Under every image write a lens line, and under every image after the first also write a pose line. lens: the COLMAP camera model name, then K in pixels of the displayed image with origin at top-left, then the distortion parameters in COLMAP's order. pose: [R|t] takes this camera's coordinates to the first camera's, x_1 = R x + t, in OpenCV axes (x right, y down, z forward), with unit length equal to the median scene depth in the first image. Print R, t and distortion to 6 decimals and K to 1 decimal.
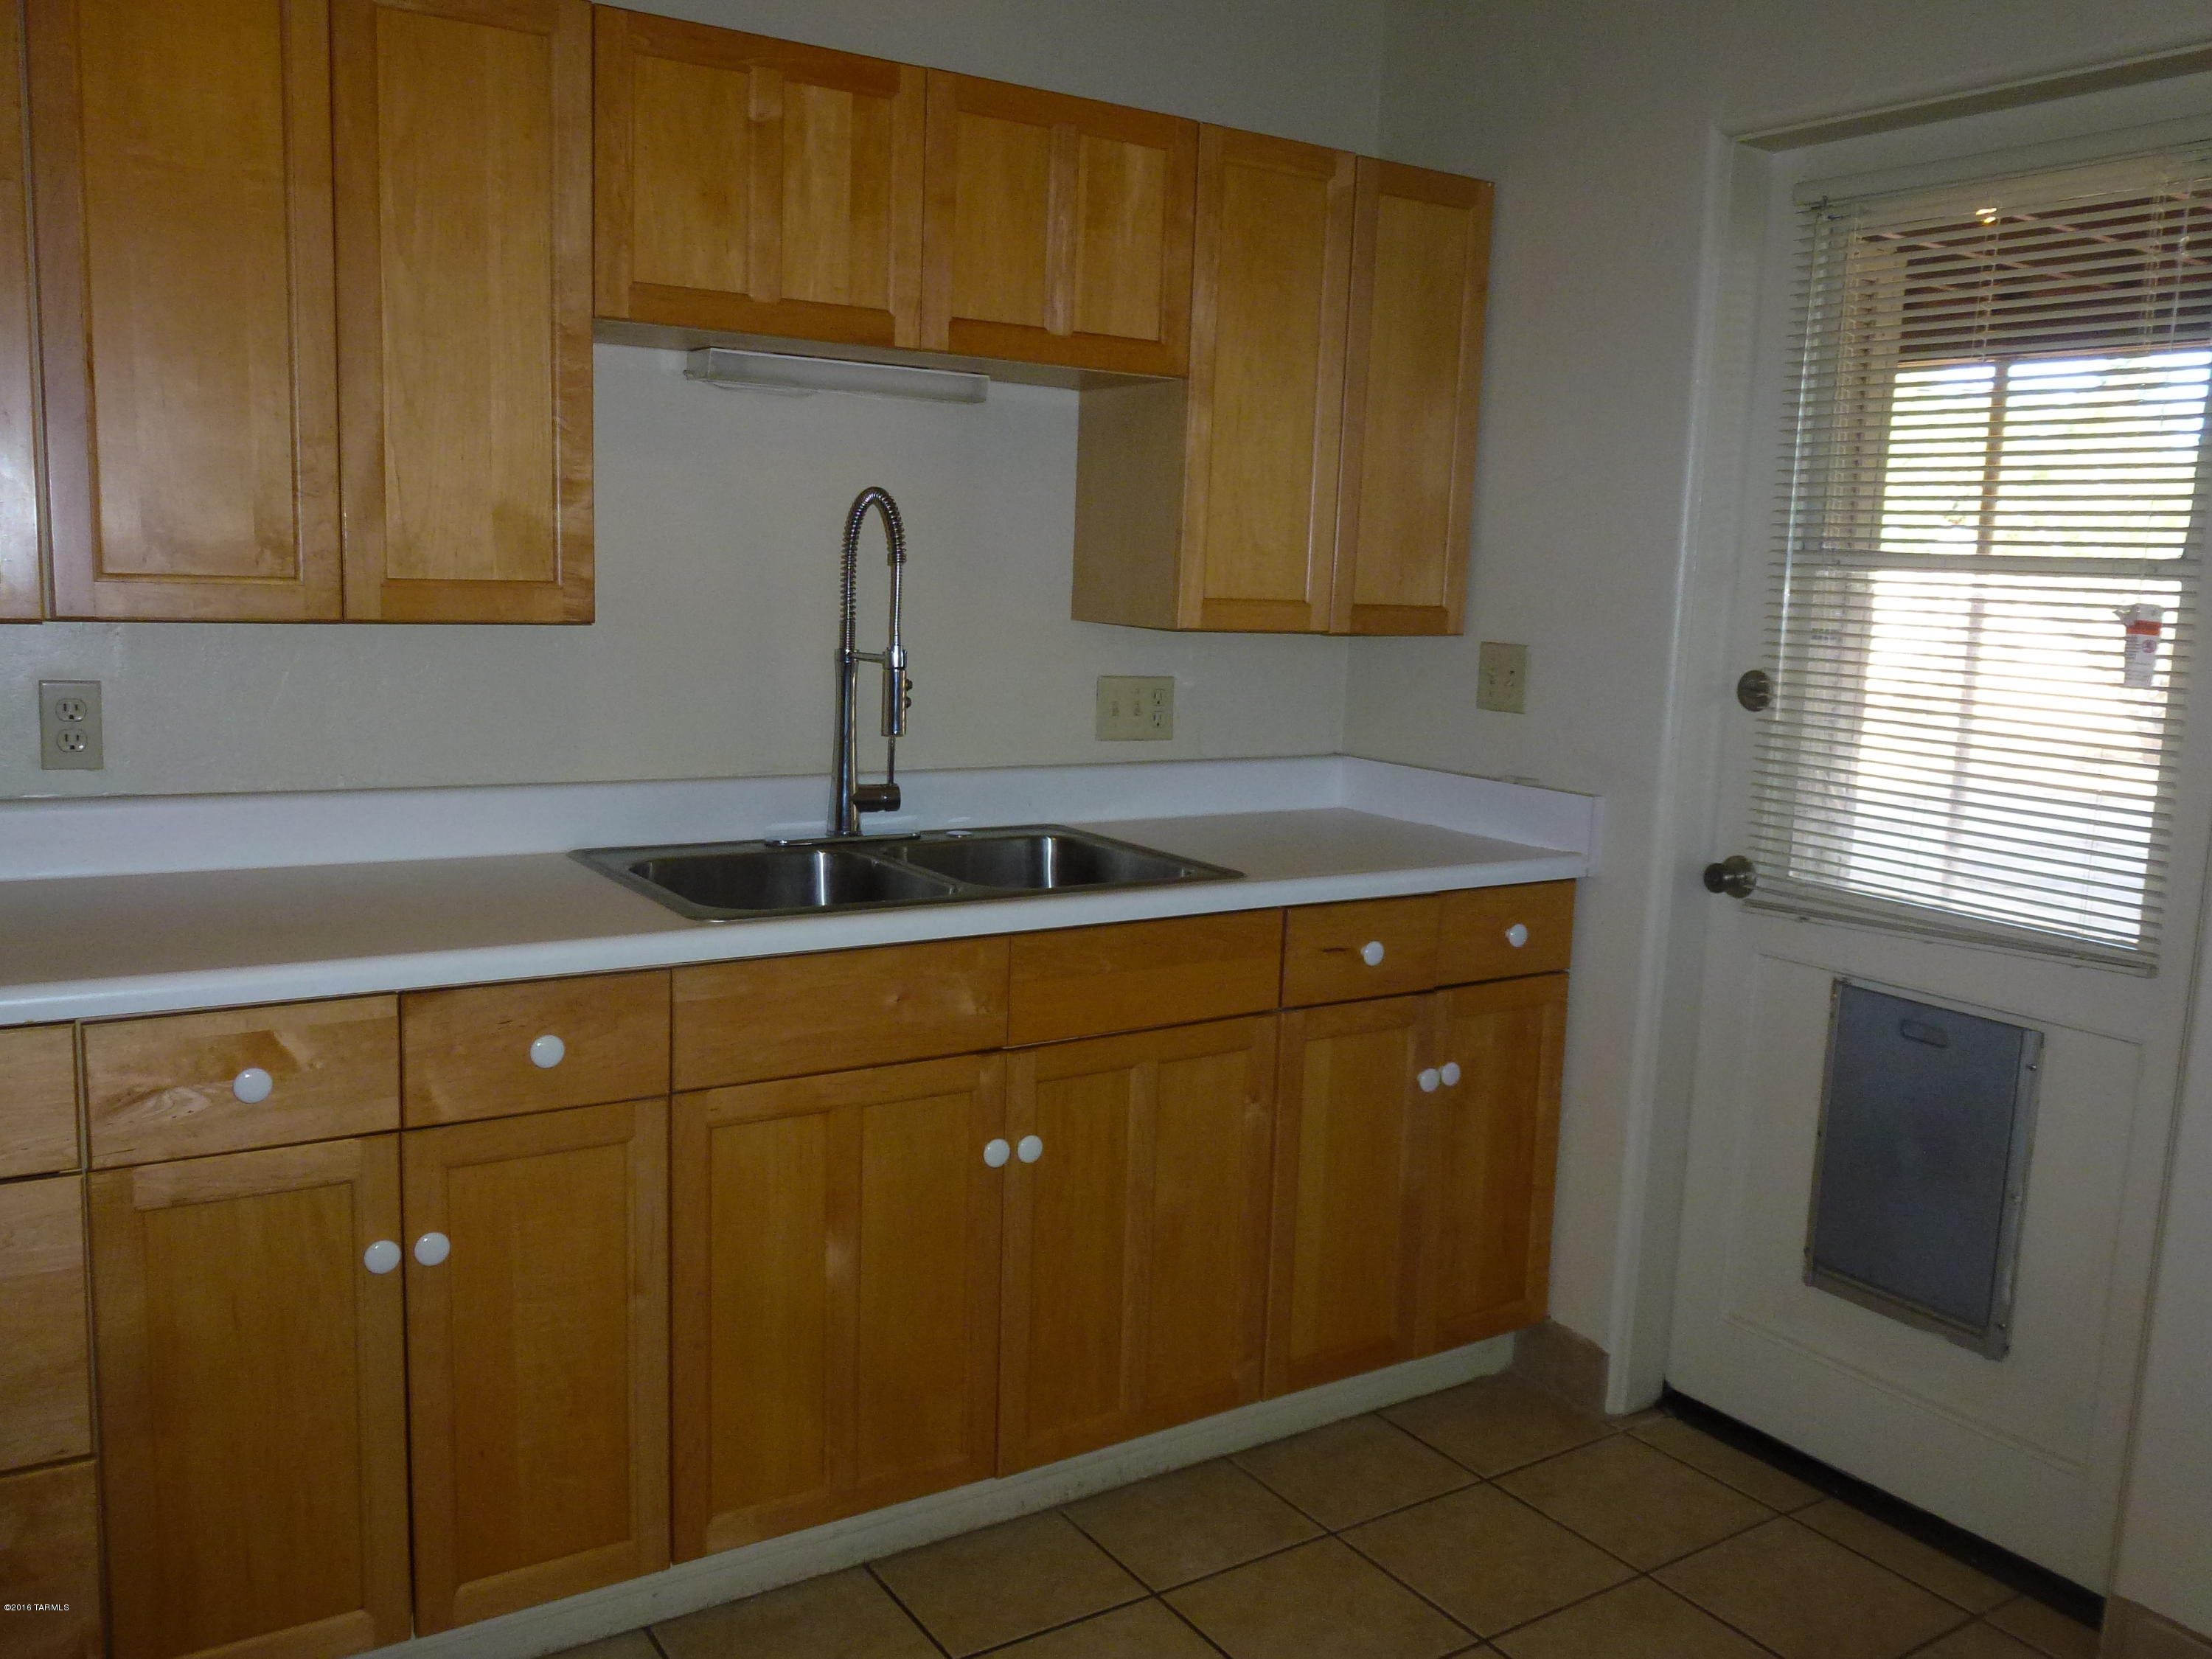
lens RADIAL K [[1835.6, 0, 1111.9], [0, 1835.6, 858.9], [0, 0, 1]] dist [-0.031327, -0.001836]
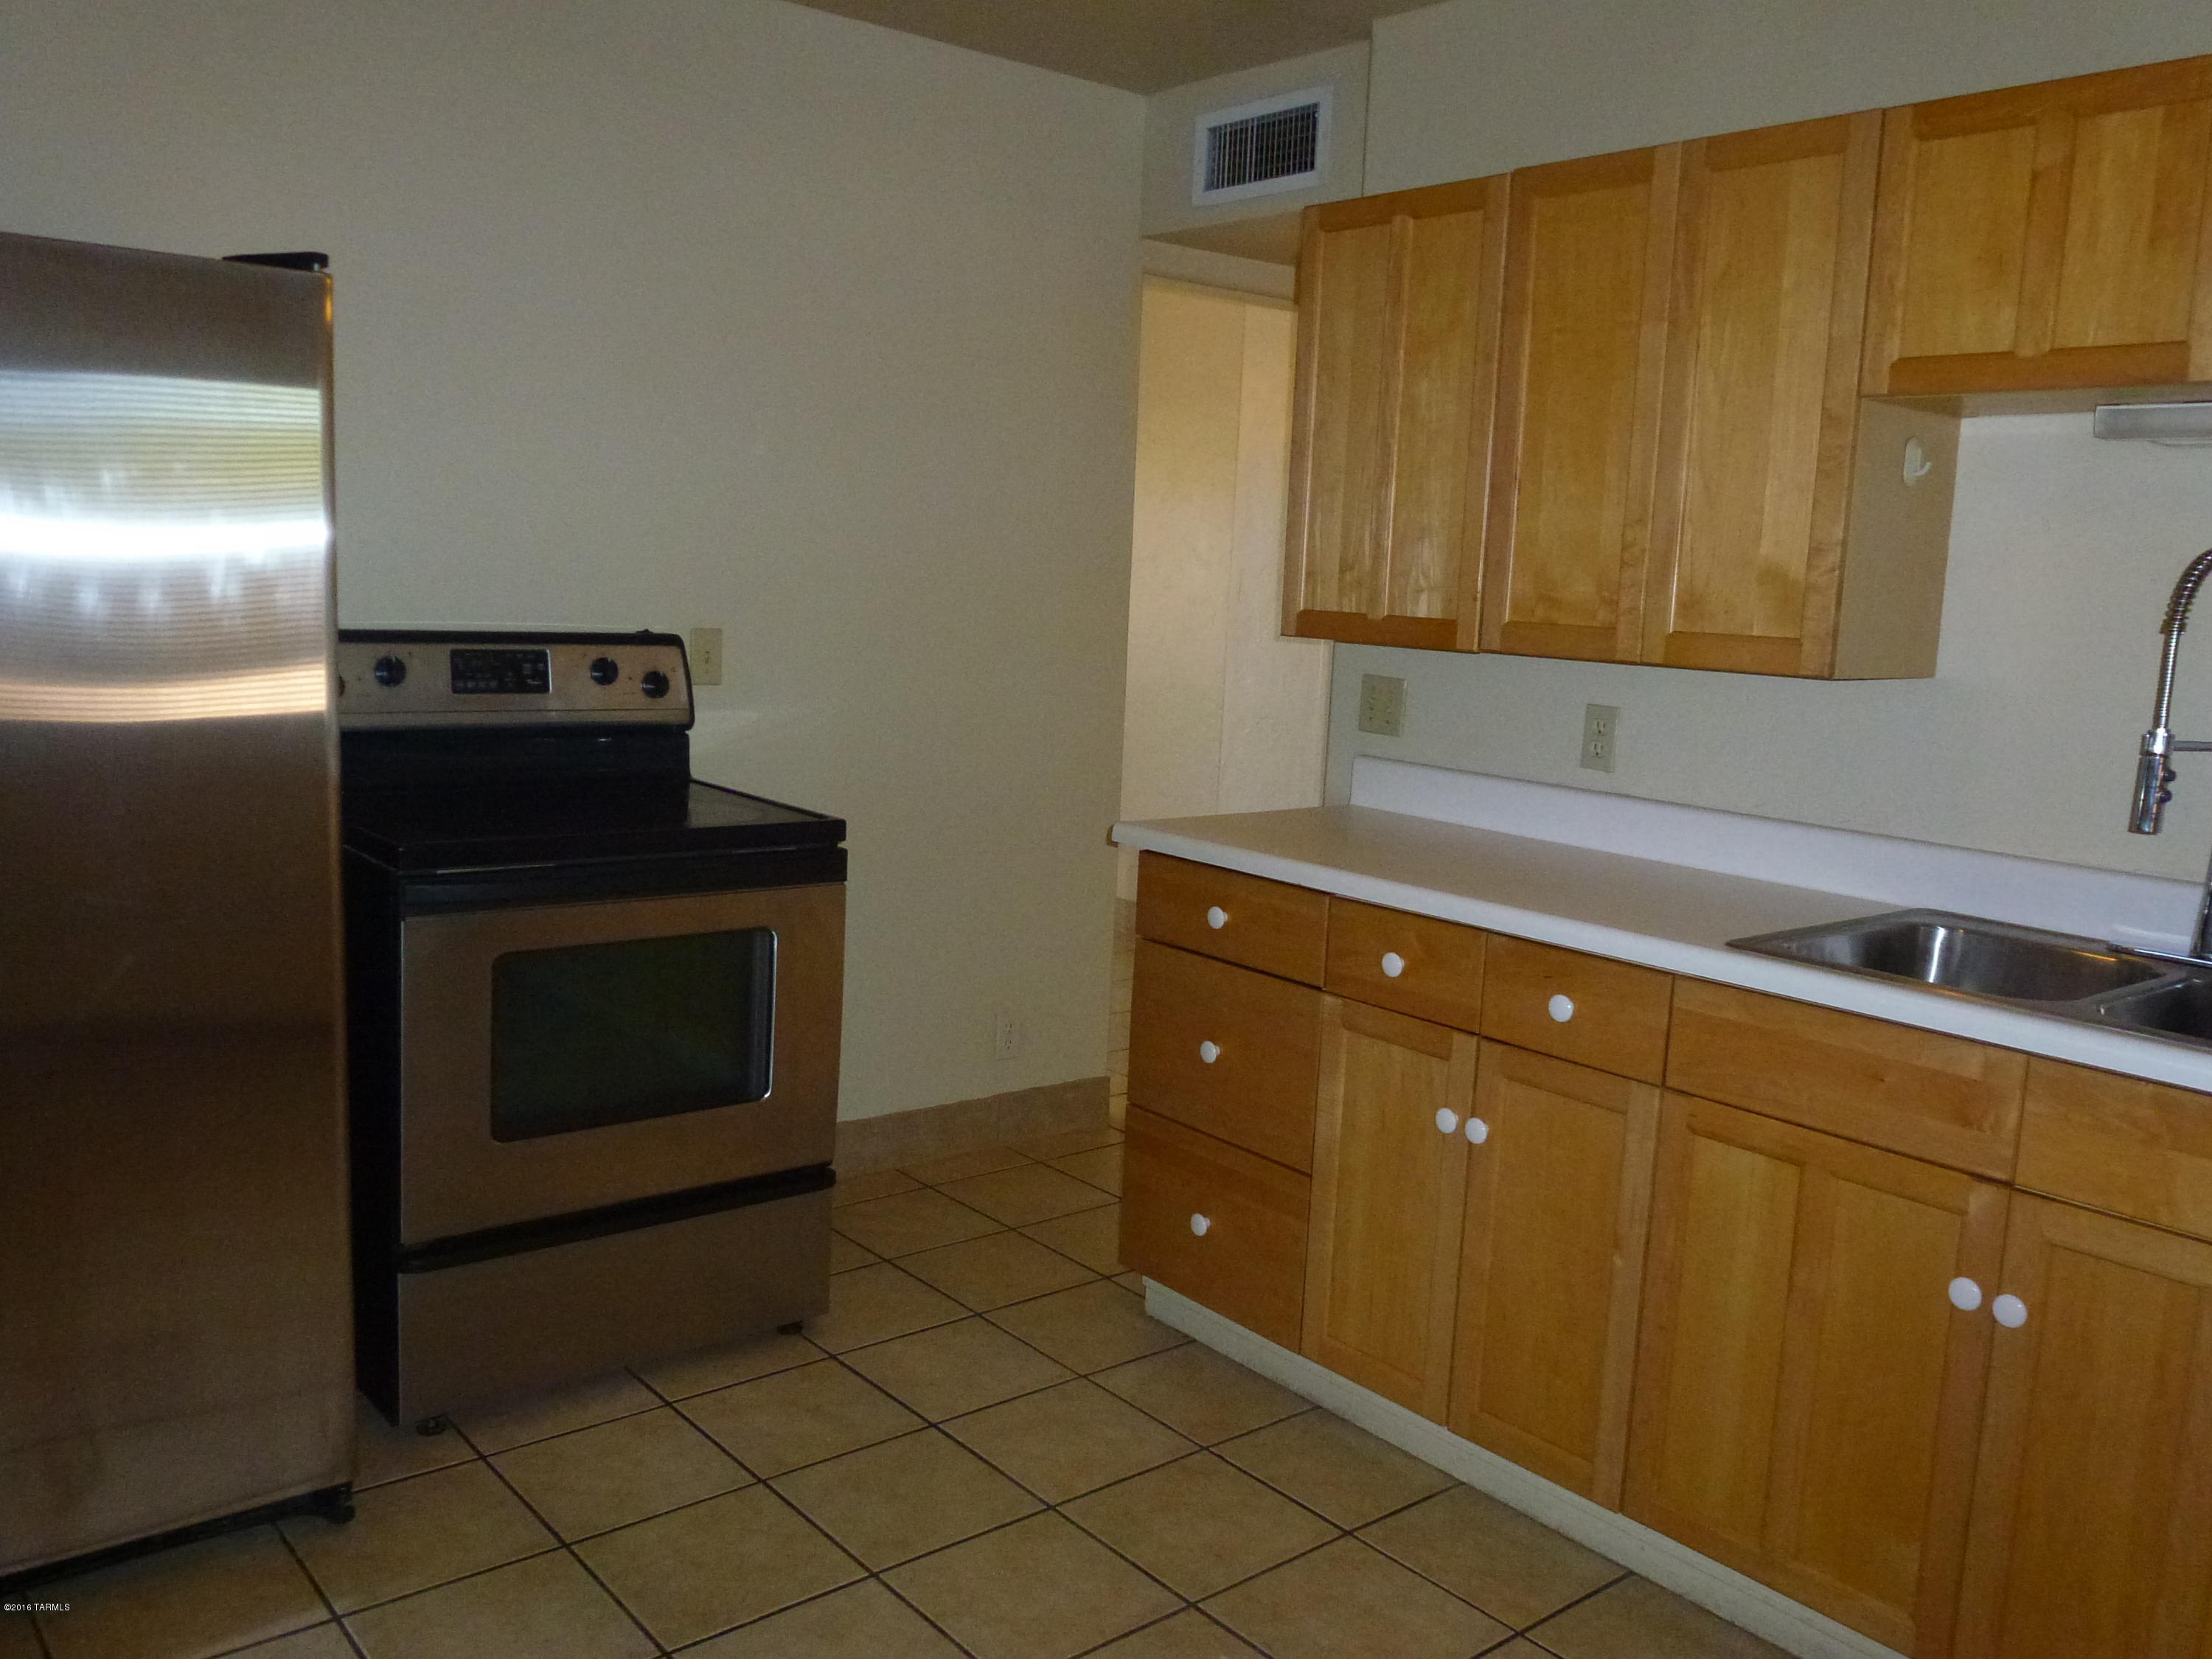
lens RADIAL K [[1738.5, 0, 1106.0], [0, 1738.5, 829.5], [0, 0, 1]] dist [-0.006608, -0.007521]
pose [[0.119013, 0.116028, -0.986090, 0.679812], [-0.199150, 0.975756, 0.090776, -0.048799], [0.972715, 0.185576, 0.139235, 0.450809]]
